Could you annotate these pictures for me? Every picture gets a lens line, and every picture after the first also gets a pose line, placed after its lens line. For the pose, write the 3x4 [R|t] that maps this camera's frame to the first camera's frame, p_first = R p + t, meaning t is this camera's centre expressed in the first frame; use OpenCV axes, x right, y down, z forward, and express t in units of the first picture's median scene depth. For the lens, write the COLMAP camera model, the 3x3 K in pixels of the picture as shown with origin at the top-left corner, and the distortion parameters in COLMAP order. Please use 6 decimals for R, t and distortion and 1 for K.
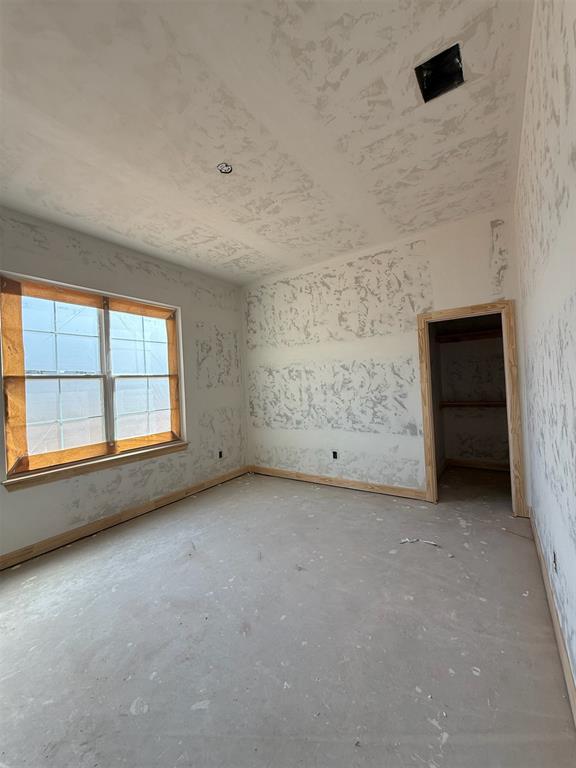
lens RADIAL K [[306.8, 0, 289.5], [0, 306.8, 382.2], [0, 0, 1]] dist [-0.000501, 0.000178]
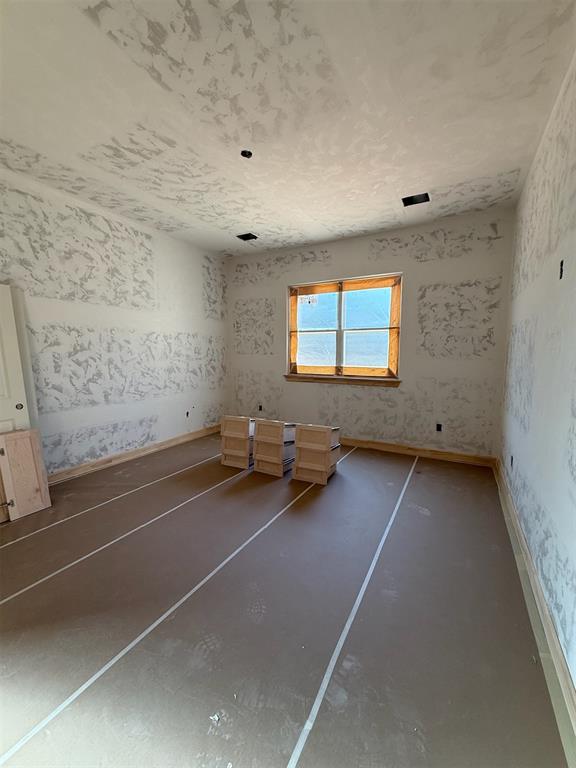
lens RADIAL K [[306.8, 0, 289.5], [0, 306.8, 382.2], [0, 0, 1]] dist [-0.000501, 0.000178]
pose [[0.090896, 0.189977, -0.977572, 0.974463], [0.001924, 0.981600, 0.190939, -0.049163], [0.995859, -0.019237, 0.088858, 0.474131]]
